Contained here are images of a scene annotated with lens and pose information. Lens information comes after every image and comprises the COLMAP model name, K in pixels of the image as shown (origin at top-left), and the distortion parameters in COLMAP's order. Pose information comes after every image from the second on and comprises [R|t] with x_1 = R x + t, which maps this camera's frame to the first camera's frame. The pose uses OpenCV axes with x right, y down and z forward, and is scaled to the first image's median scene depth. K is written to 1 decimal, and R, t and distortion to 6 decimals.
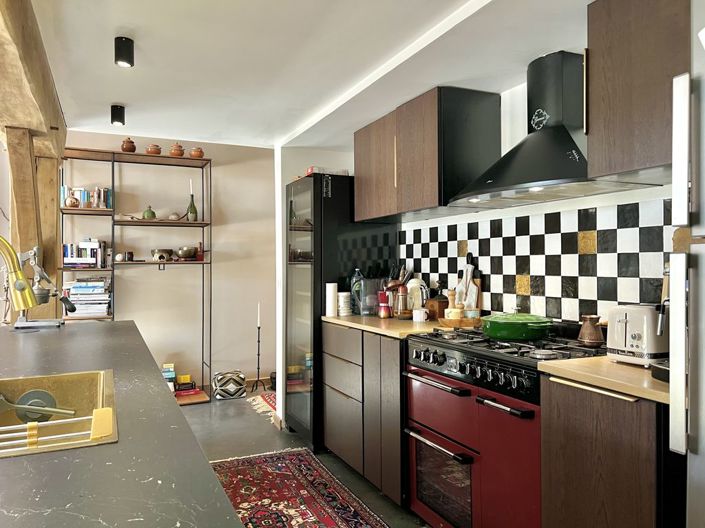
lens RADIAL K [[532.4, 0, 359.5], [0, 532.4, 260.2], [0, 0, 1]] dist [0.026948, -0.036657]
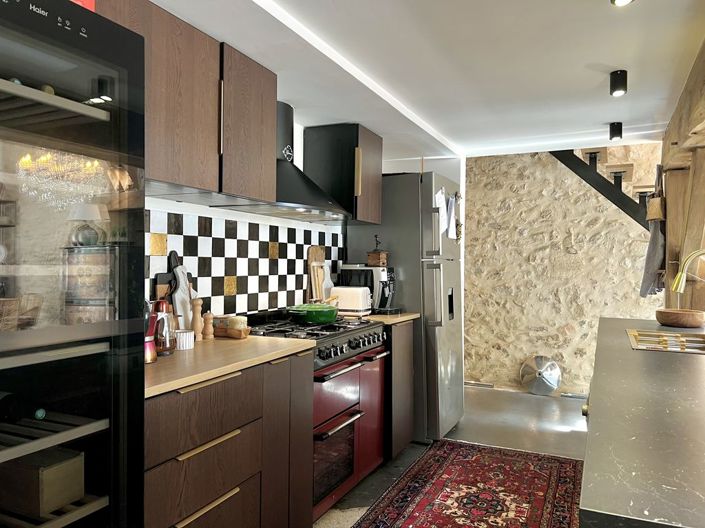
lens RADIAL K [[532.4, 0, 356.8], [0, 532.4, 267.0], [0, 0, 1]] dist [0.026948, -0.036657]
pose [[-0.640212, -0.001939, 0.768195, -0.682124], [-0.011735, 0.999905, -0.007257, 0.015129], [-0.768108, -0.013660, -0.640174, 1.528999]]
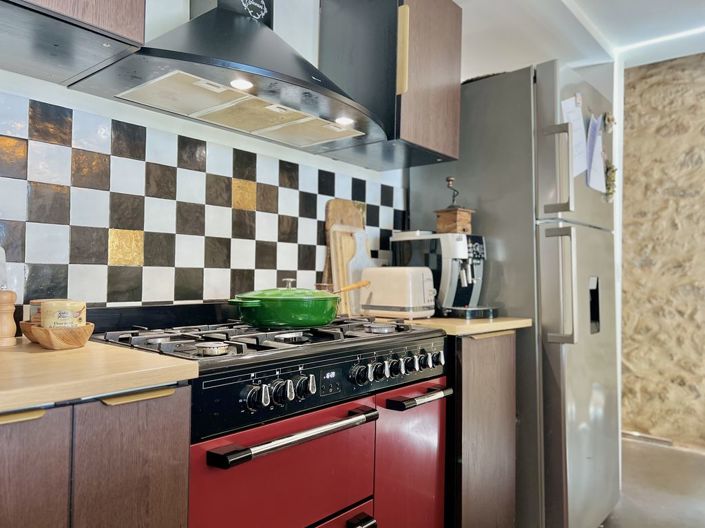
lens RADIAL K [[532.4, 0, 353.7], [0, 532.4, 271.2], [0, 0, 1]] dist [0.026948, -0.036657]
pose [[-0.411615, 0.011701, 0.911283, -0.300674], [-0.020981, 0.999531, -0.022311, 0.080572], [-0.911116, -0.028303, -0.411176, 1.043263]]
